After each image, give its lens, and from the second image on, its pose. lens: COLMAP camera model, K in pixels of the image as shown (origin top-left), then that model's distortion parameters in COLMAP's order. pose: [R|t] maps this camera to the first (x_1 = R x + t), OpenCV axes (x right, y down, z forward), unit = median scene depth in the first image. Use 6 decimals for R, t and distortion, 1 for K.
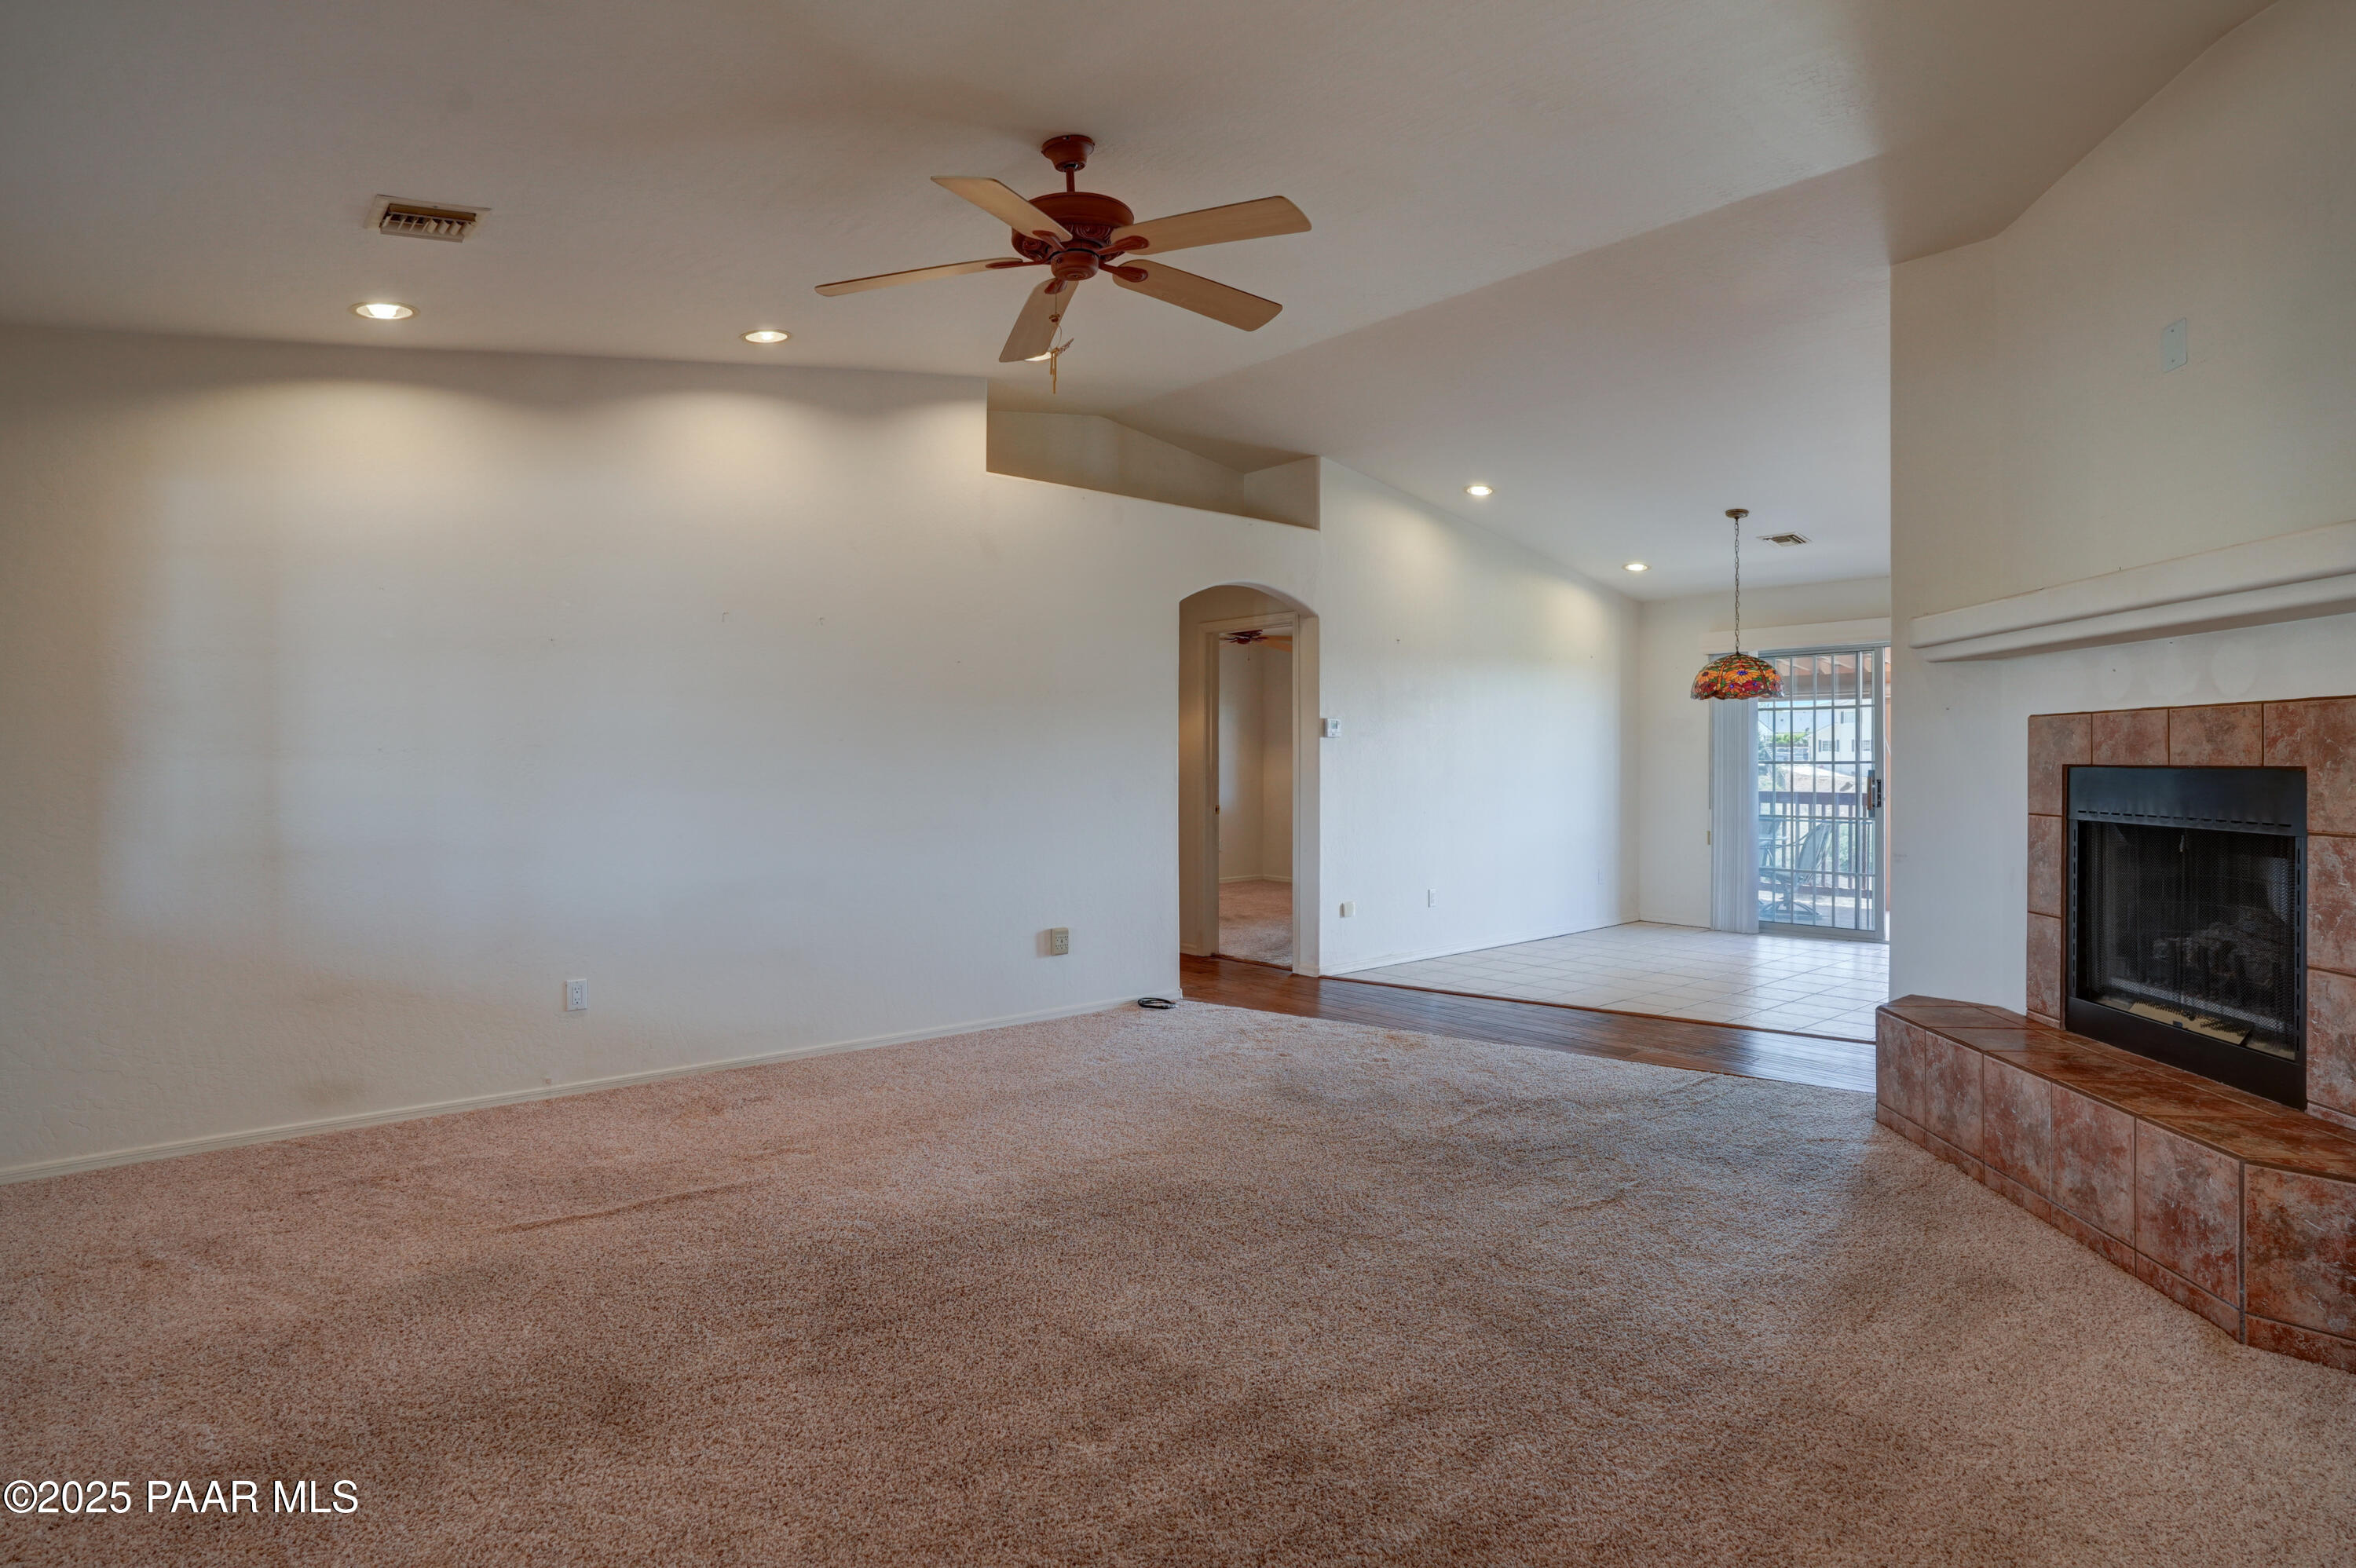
lens RADIAL K [[1225.9, 0, 1173.0], [0, 1225.9, 752.1], [0, 0, 1]] dist [-0.063153, 0.035806]
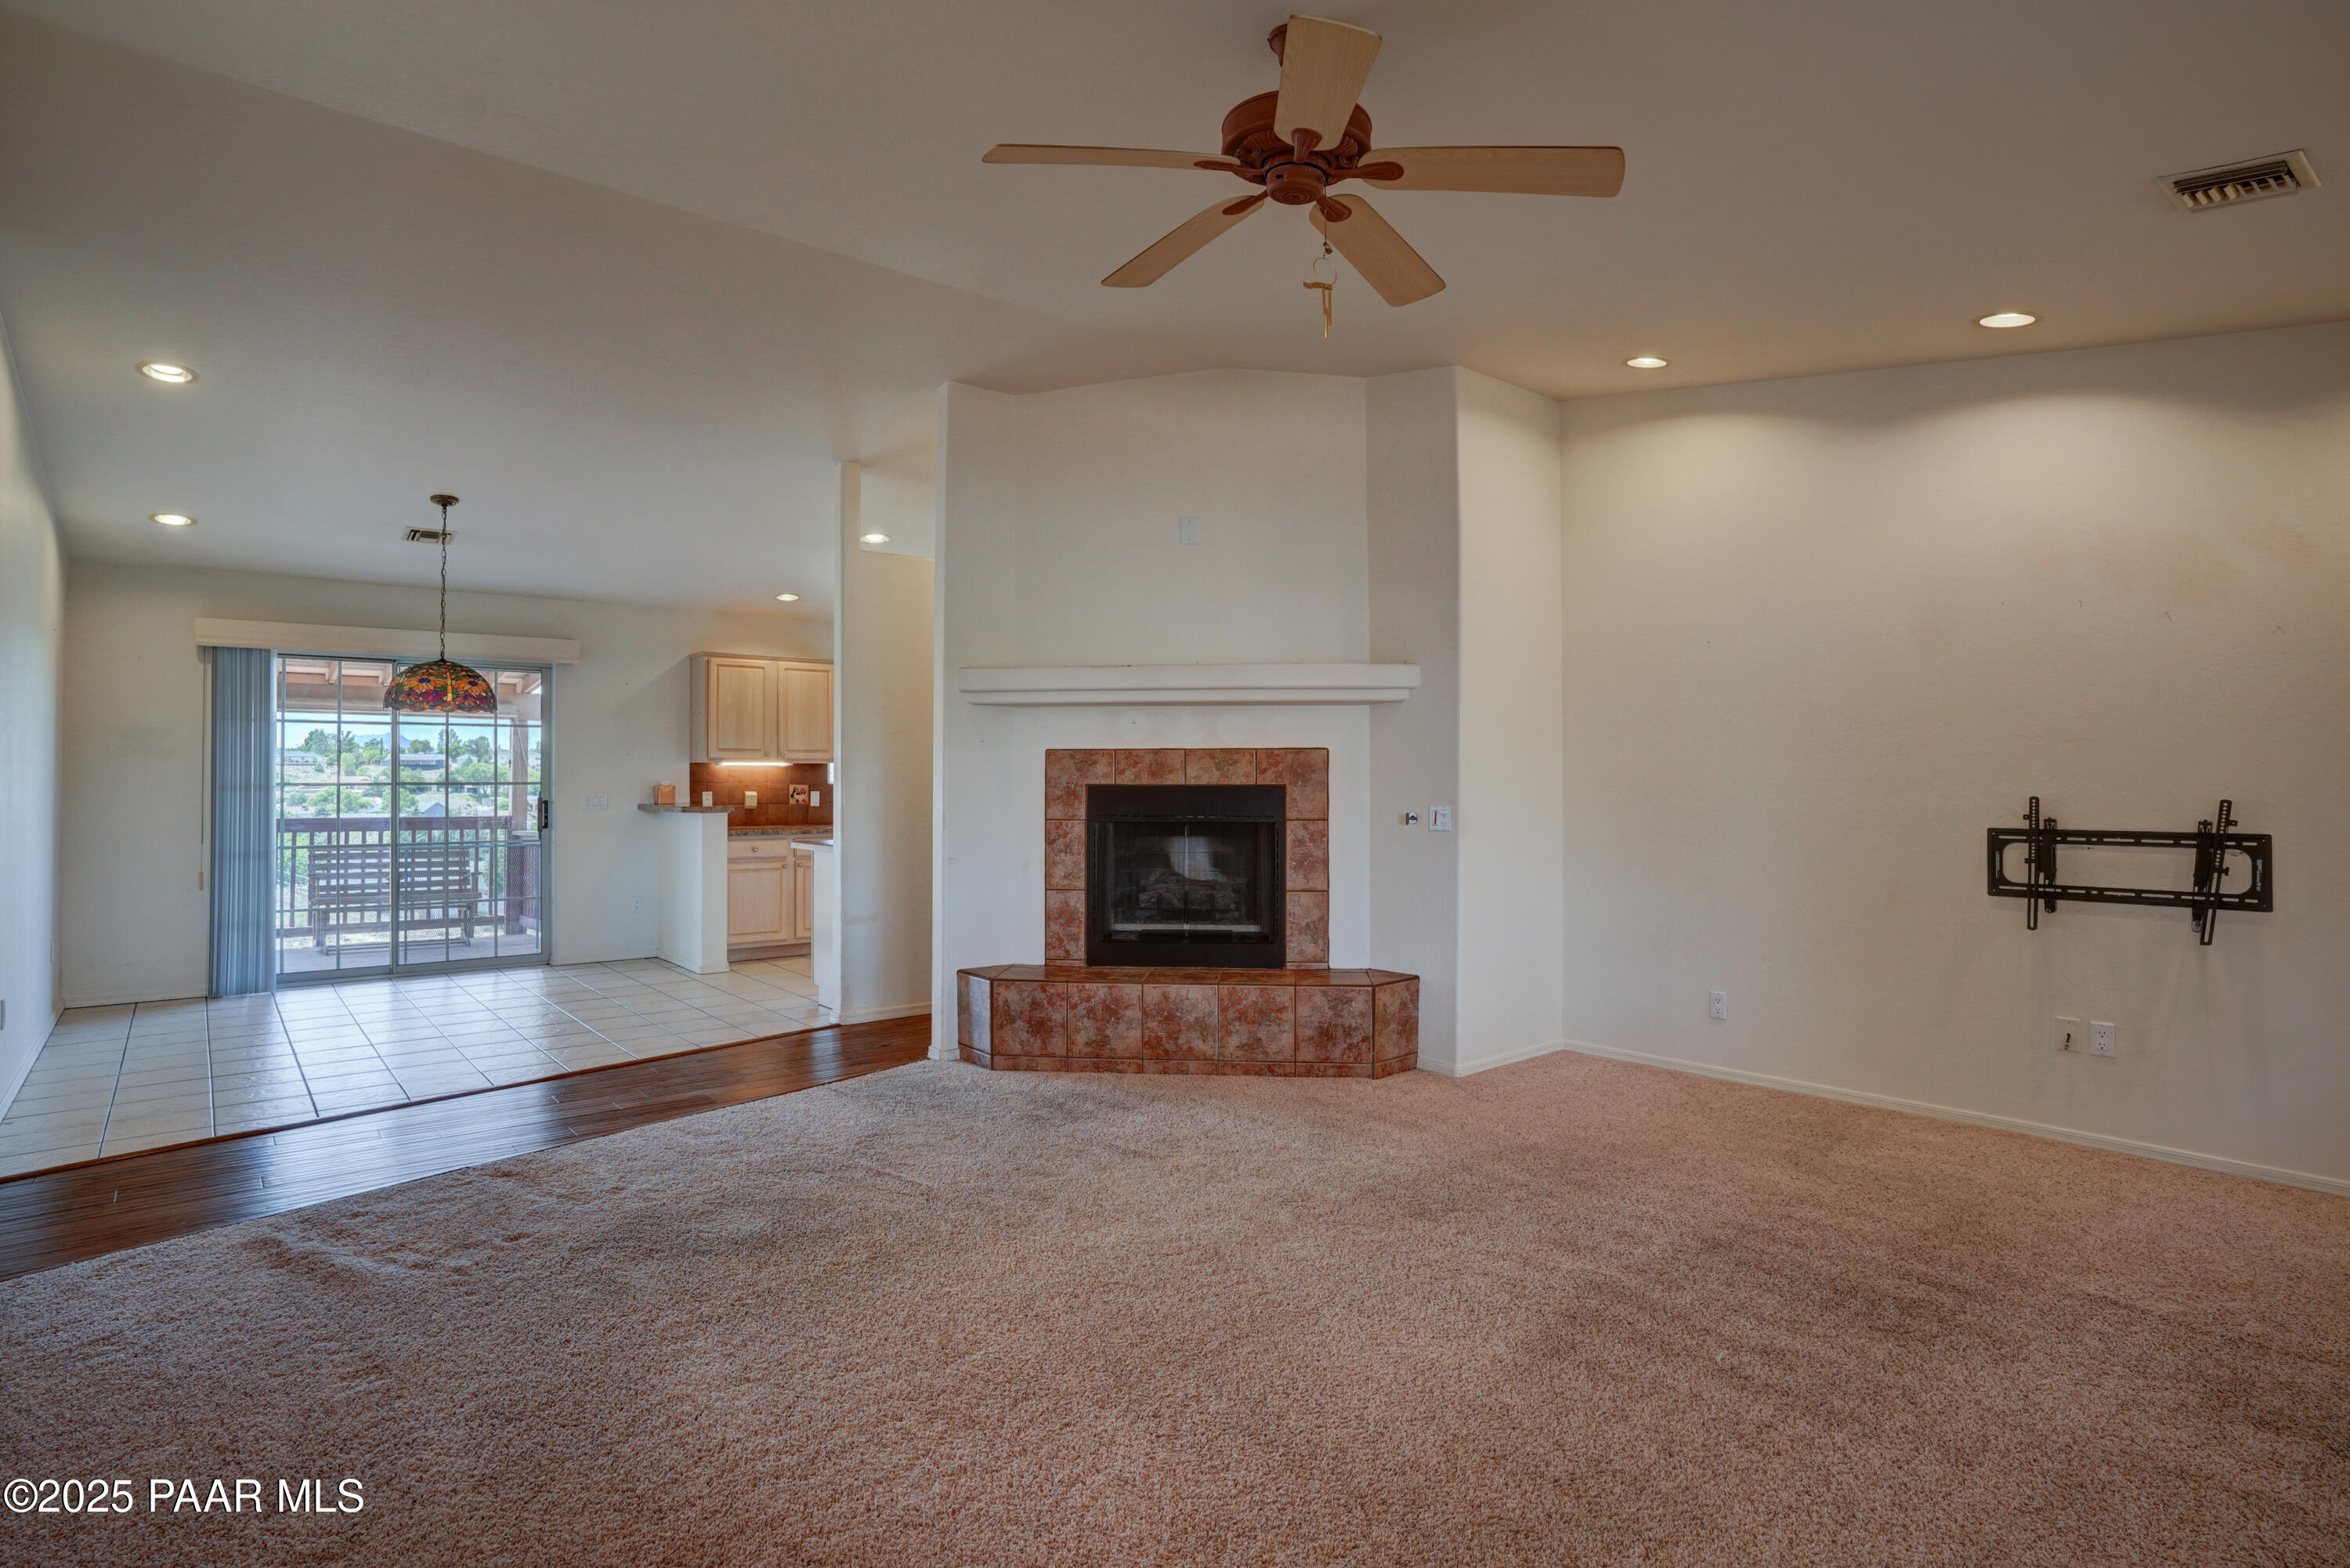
lens RADIAL K [[1222.8, 0, 1170.0], [0, 1222.8, 752.1], [0, 0, 1]] dist [-0.063153, 0.035806]
pose [[0.015358, 0.024075, 0.999592, -0.801978], [-0.006674, 0.999690, -0.023975, 0.007059], [-0.999860, -0.006303, 0.015514, 0.943329]]
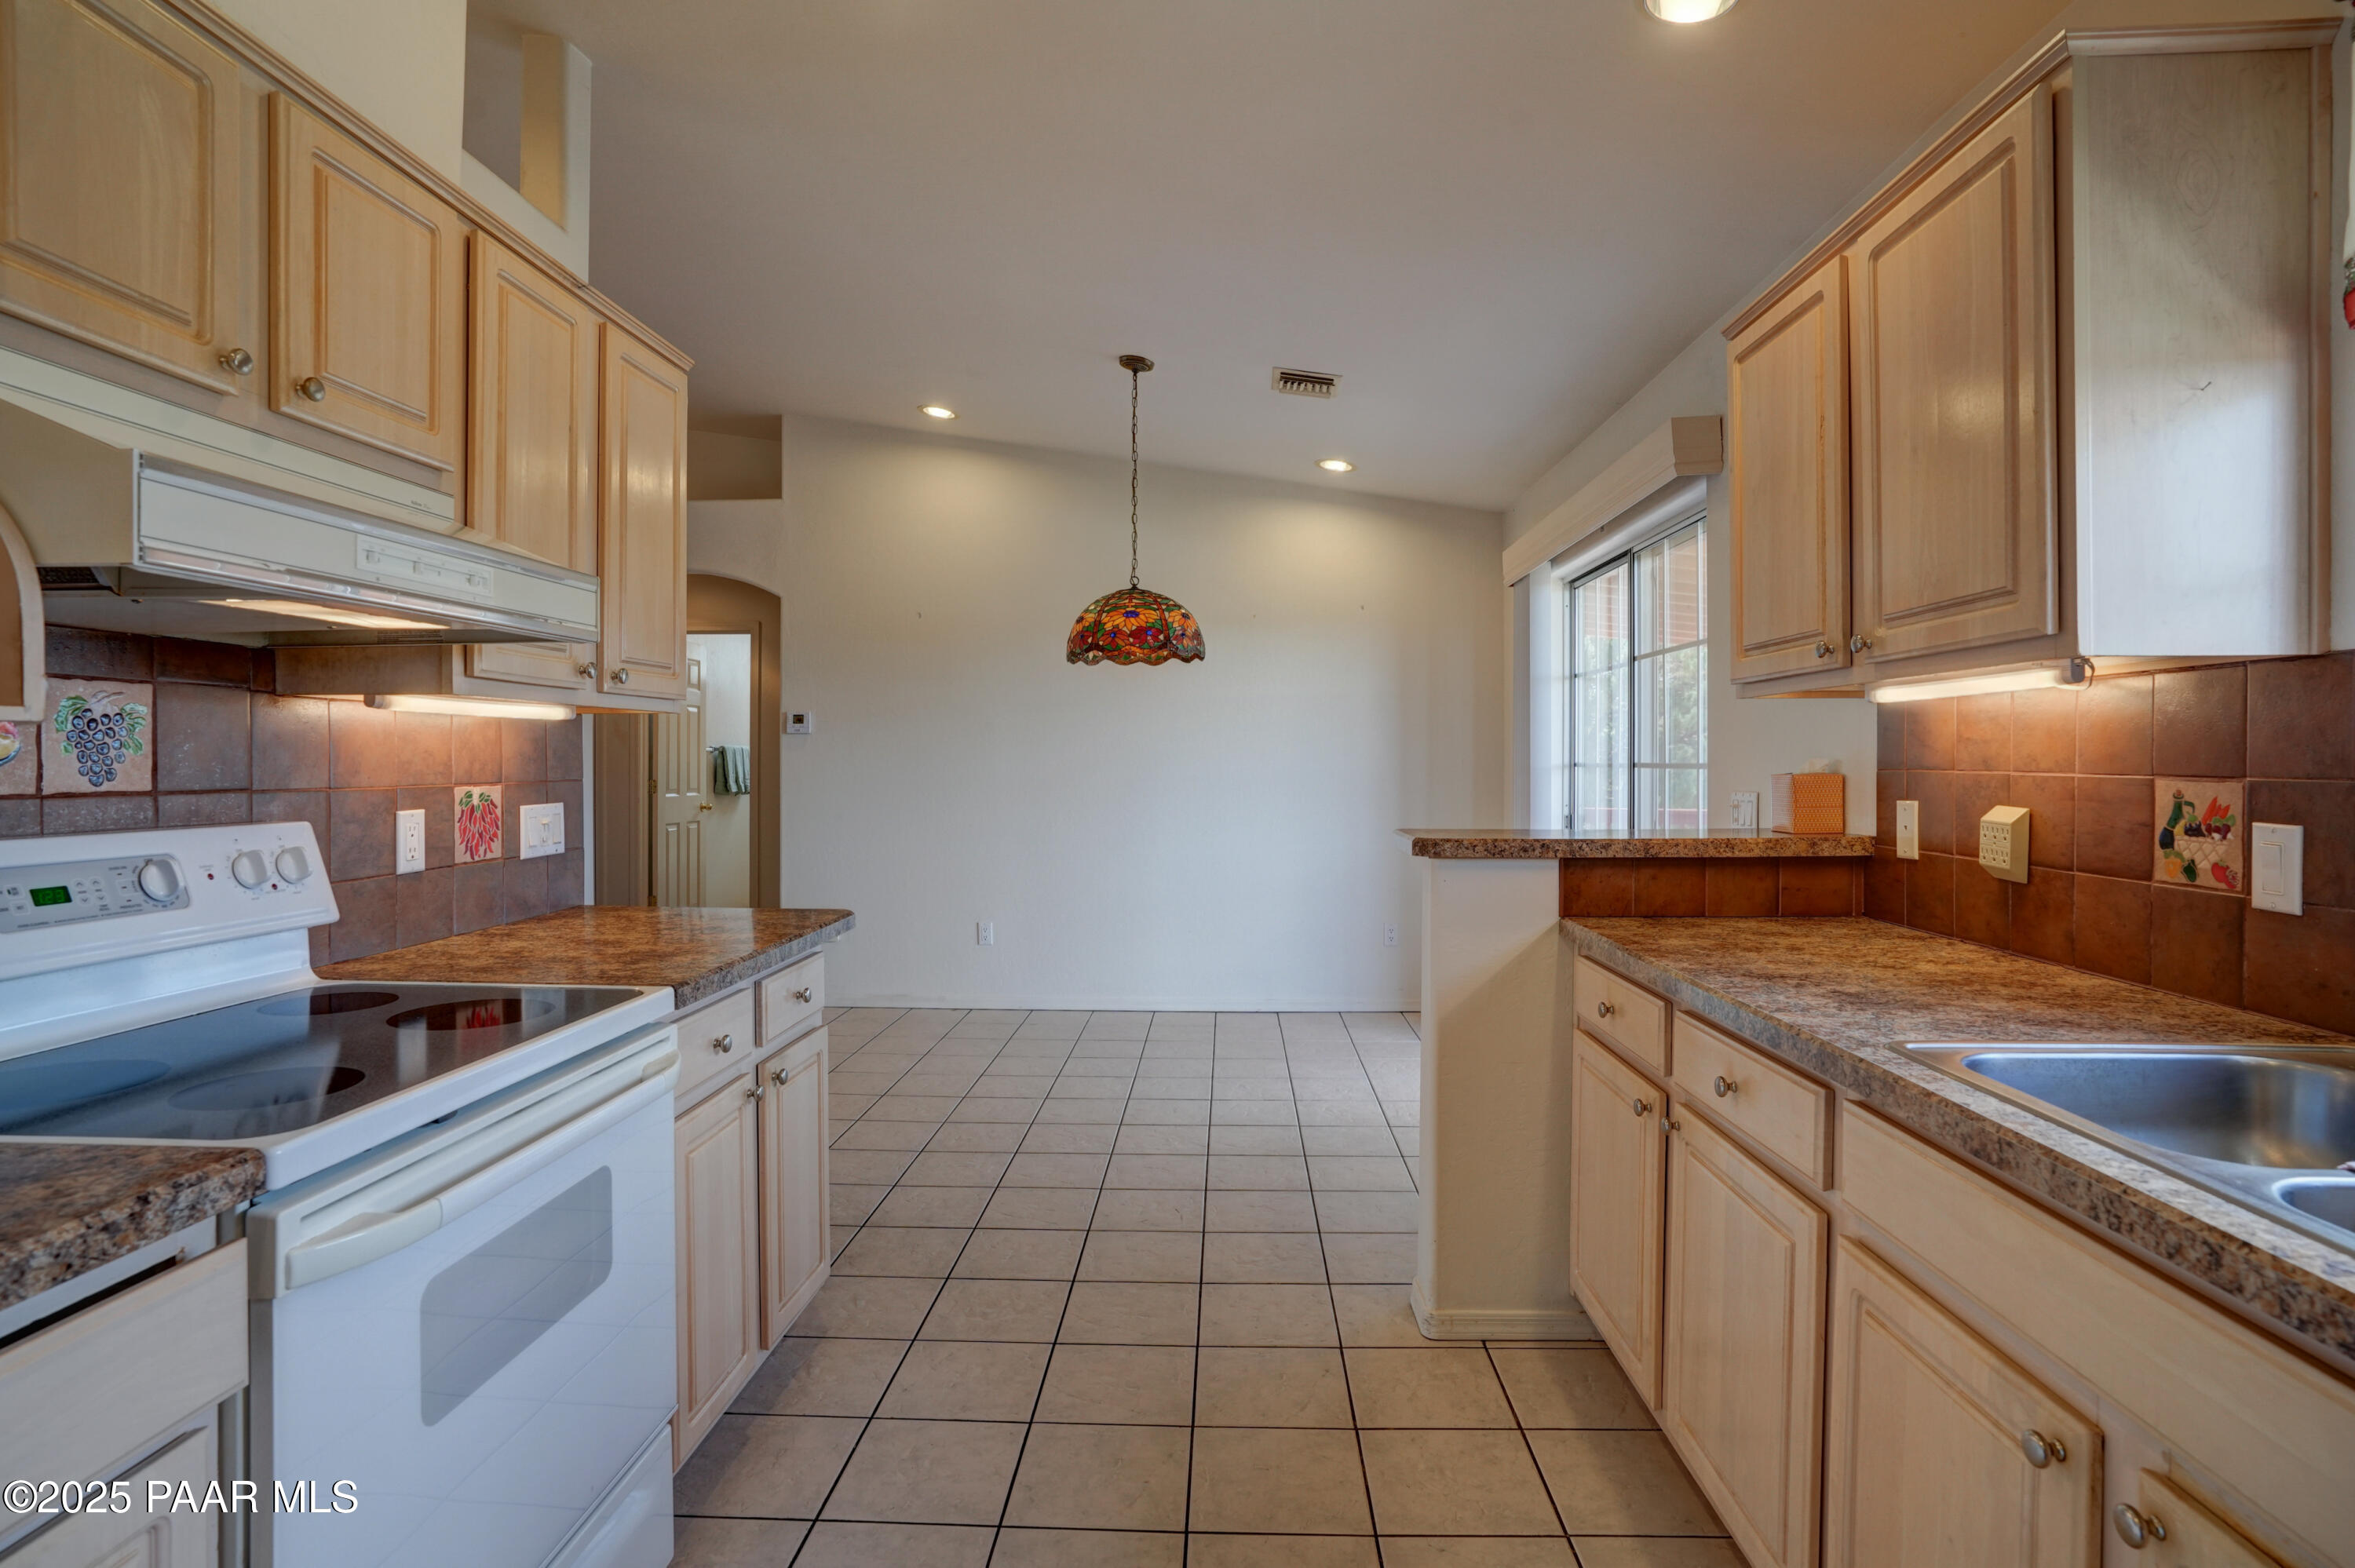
lens RADIAL K [[1168.8, 0, 1175.3], [0, 1168.8, 772.5], [0, 0, 1]] dist [-0.054716, 0.029207]
pose [[0.740749, 0.008306, -0.671730, 1.807330], [0.003653, 0.999859, 0.016392, 0.006917], [0.671771, -0.014596, 0.740615, 1.175219]]
